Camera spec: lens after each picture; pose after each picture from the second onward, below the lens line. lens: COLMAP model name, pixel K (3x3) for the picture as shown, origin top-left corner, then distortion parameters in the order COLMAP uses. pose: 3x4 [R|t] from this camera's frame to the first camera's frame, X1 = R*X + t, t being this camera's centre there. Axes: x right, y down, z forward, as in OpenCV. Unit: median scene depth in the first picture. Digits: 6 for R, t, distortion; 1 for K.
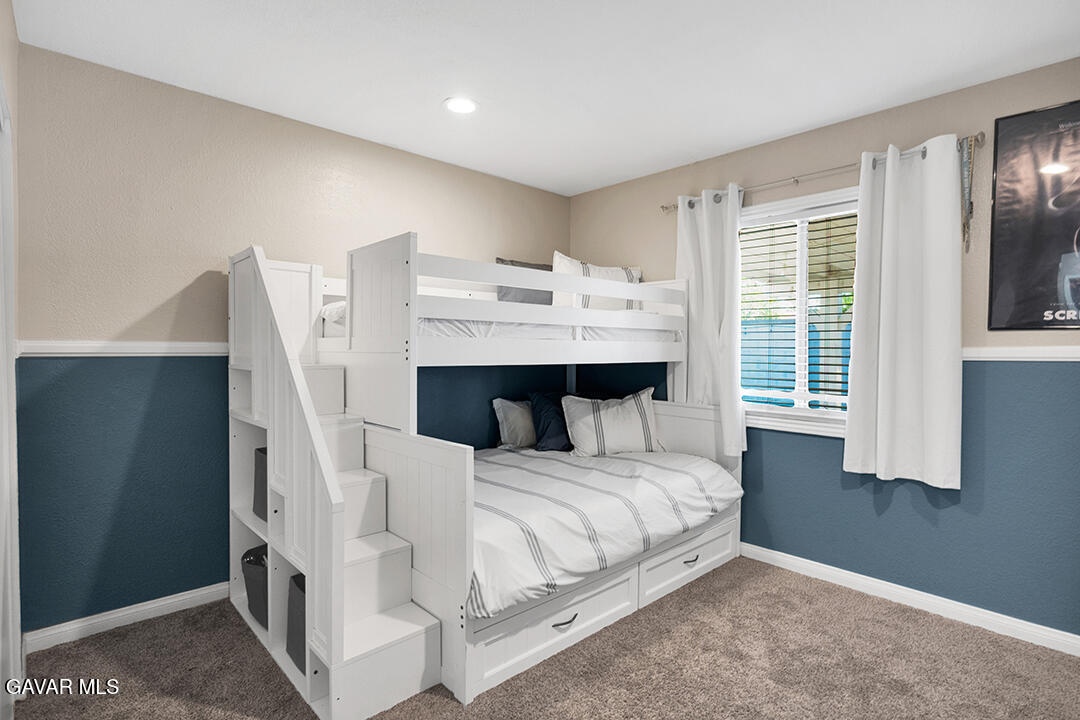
lens RADIAL K [[552.6, 0, 520.0], [0, 552.6, 361.2], [0, 0, 1]] dist [-0.003030, 0.002754]
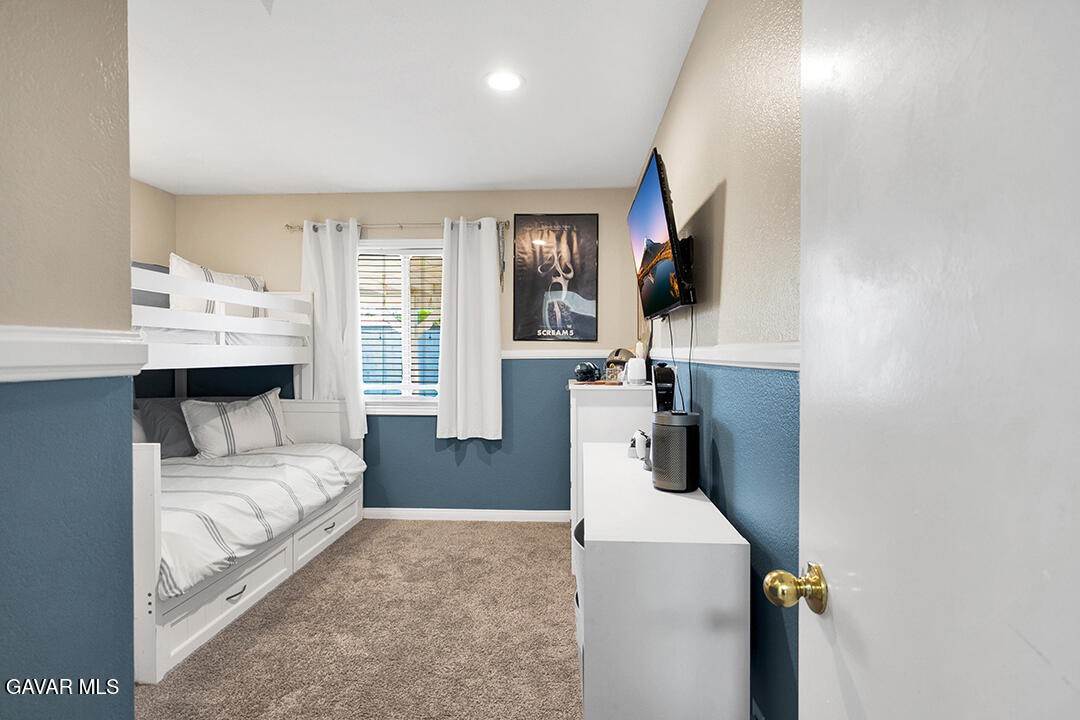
lens RADIAL K [[552.6, 0, 520.0], [0, 552.6, 361.2], [0, 0, 1]] dist [-0.003030, 0.002754]
pose [[0.745203, -0.013731, 0.666697, -0.191400], [0.018042, 0.999837, 0.000426, 0.003799], [-0.666594, 0.011711, 0.745329, -0.195418]]
